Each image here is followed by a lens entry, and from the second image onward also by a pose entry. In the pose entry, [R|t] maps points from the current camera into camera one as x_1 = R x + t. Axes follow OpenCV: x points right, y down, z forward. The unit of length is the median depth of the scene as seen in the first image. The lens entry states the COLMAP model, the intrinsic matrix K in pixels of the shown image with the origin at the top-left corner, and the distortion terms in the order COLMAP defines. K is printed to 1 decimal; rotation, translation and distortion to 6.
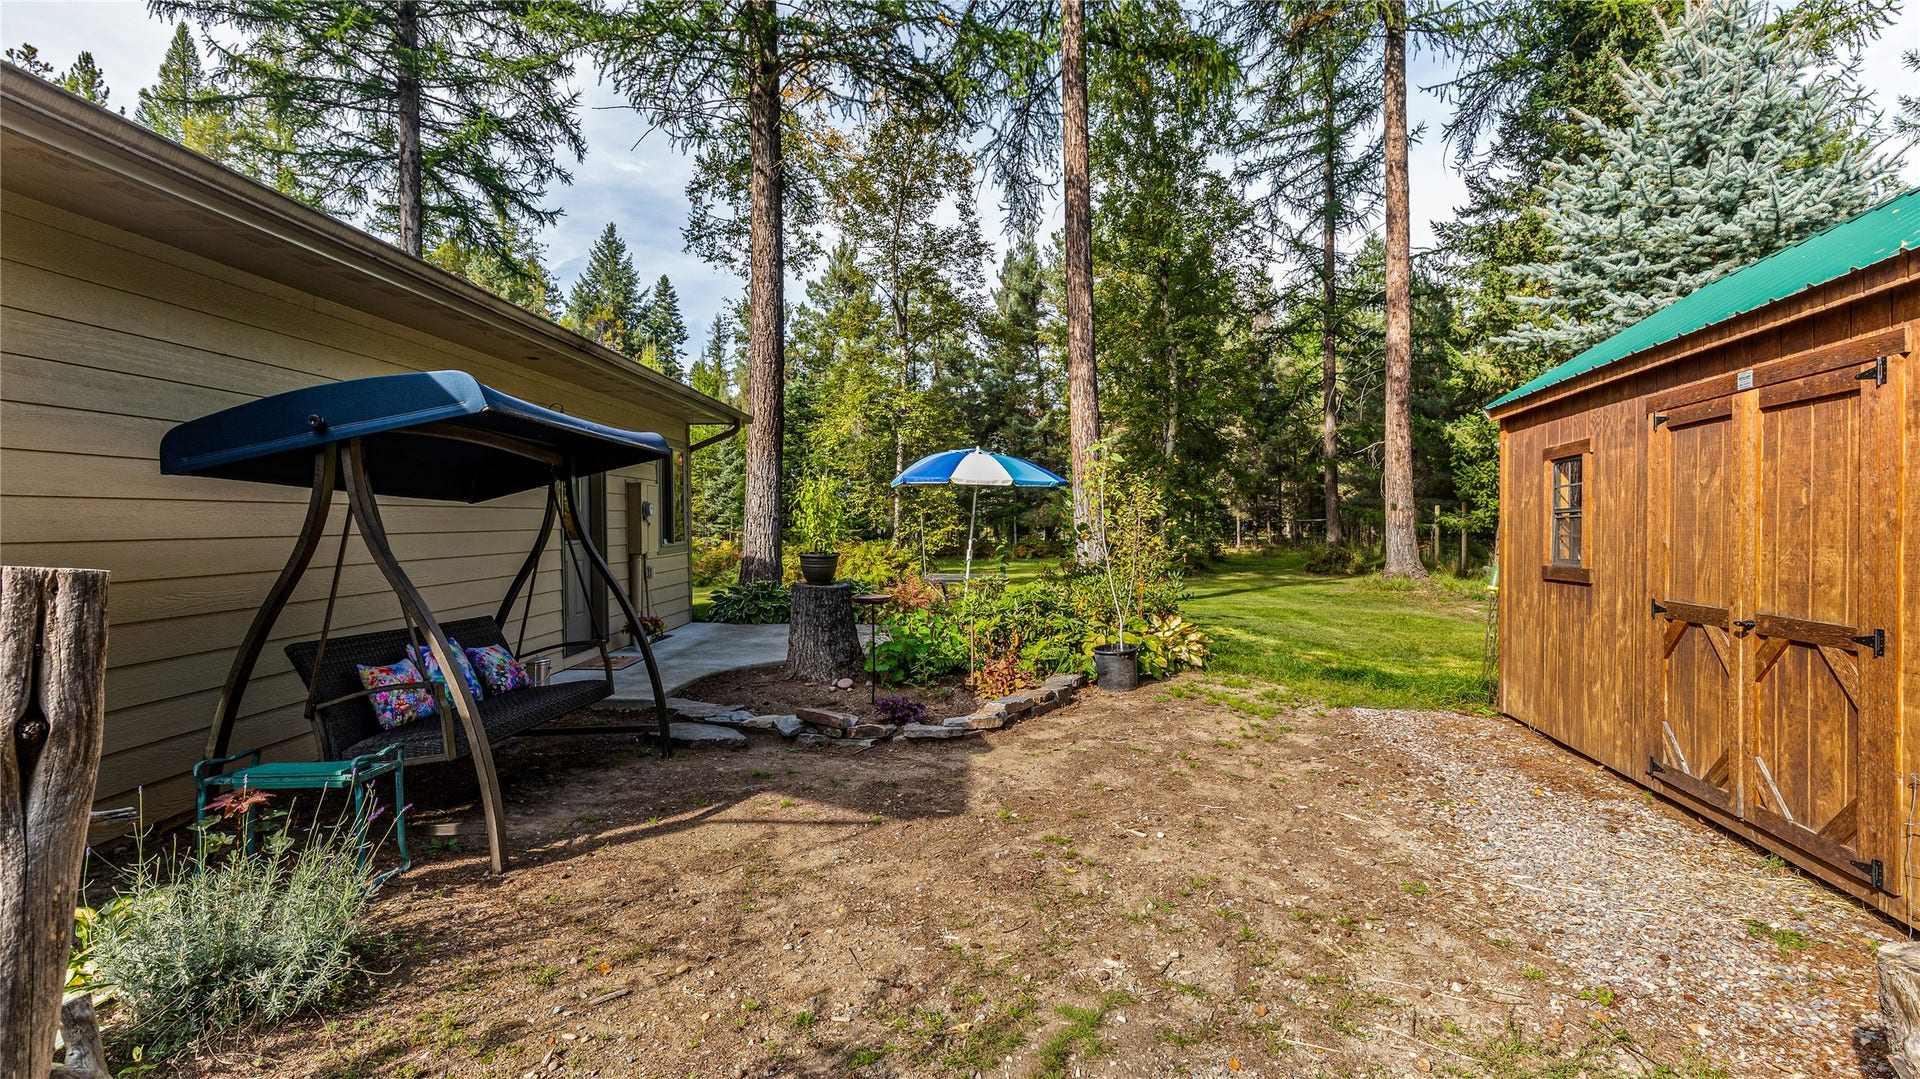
lens RADIAL K [[898.4, 0, 950.2], [0, 898.4, 509.3], [0, 0, 1]] dist [0.004430, 0.000704]
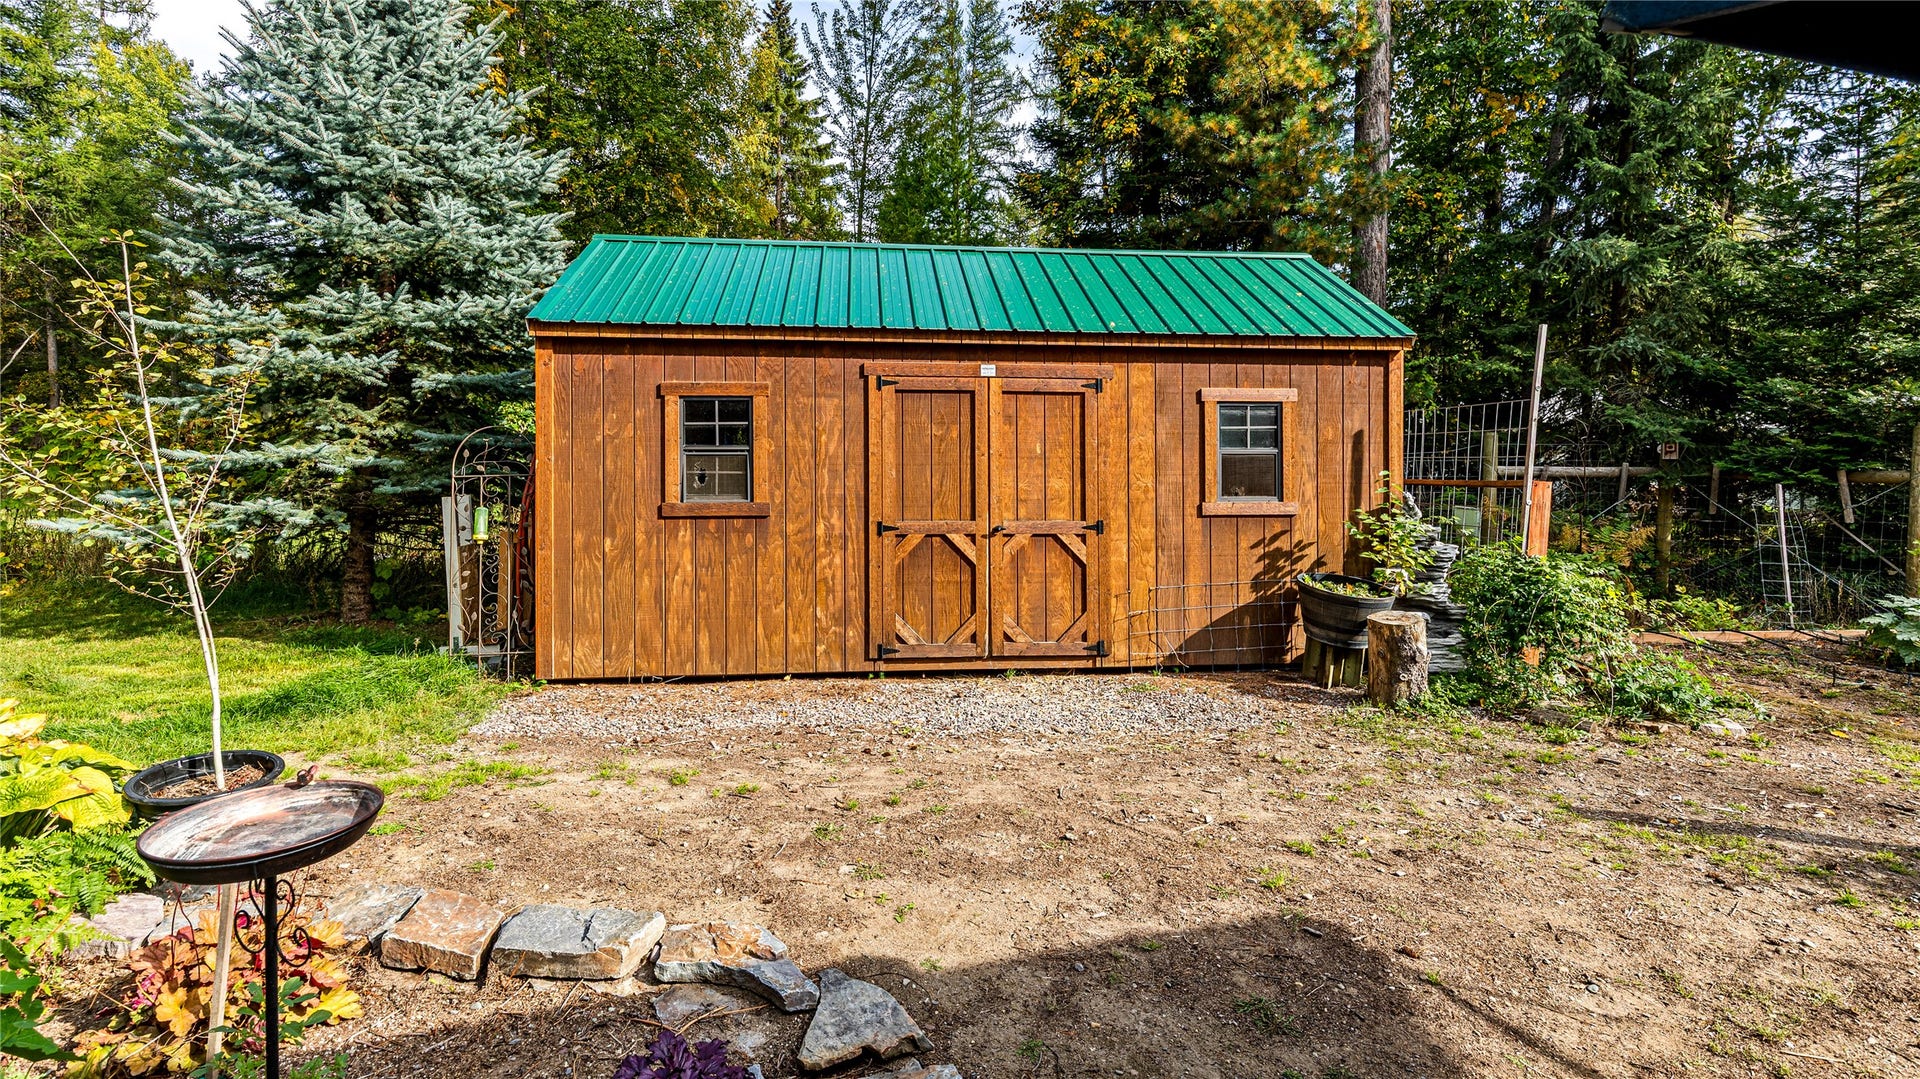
lens RADIAL K [[898.4, 0, 950.2], [0, 898.4, 509.3], [0, 0, 1]] dist [0.004430, 0.000704]
pose [[-0.335660, -0.046051, 0.940857, -0.464747], [-0.028550, 0.998843, 0.038704, 0.028531], [-0.941551, -0.013870, -0.336586, 1.363482]]
